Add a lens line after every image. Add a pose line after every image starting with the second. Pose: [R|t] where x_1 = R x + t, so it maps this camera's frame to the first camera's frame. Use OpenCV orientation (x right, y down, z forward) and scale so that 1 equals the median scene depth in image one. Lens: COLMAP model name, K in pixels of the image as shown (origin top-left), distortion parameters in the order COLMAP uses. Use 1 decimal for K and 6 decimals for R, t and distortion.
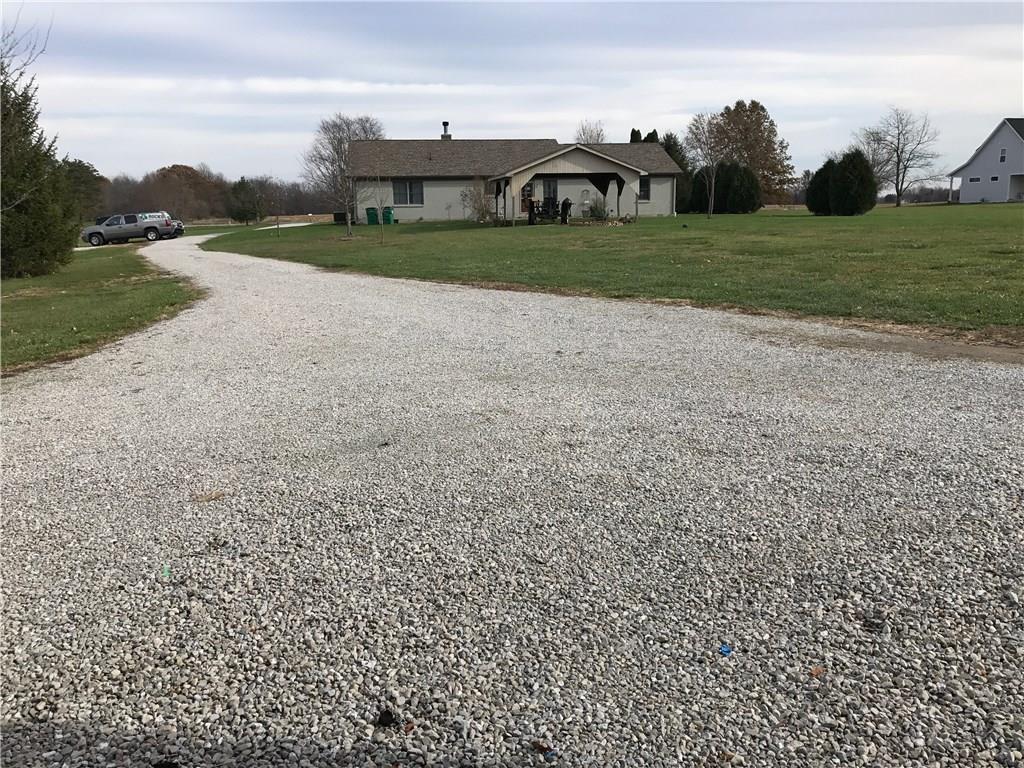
lens RADIAL K [[854.3, 0, 512.0], [0, 854.3, 384.0], [0, 0, 1]] dist [0.026822, -0.003984]
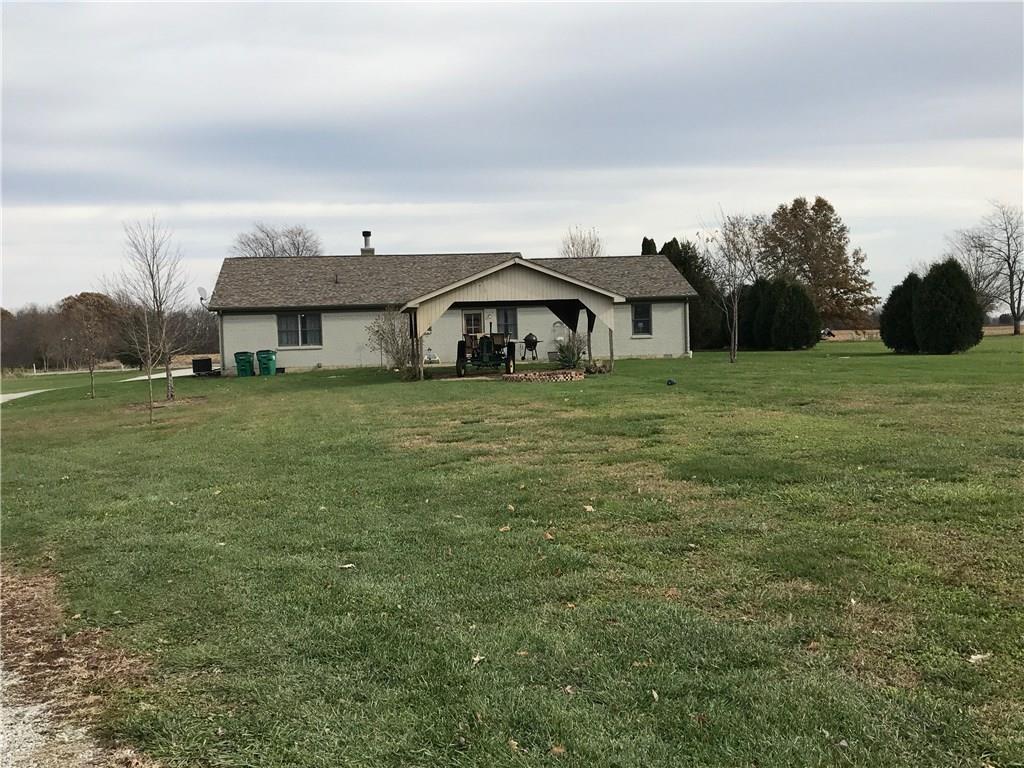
lens RADIAL K [[1061.5, 0, 512.0], [0, 1061.5, 384.0], [0, 0, 1]] dist [0.177993, -0.500595]
pose [[0.999628, -0.013826, -0.023515, 0.064611], [0.009957, 0.987495, -0.157334, -0.038196], [0.025396, 0.157041, 0.987265, 0.142056]]
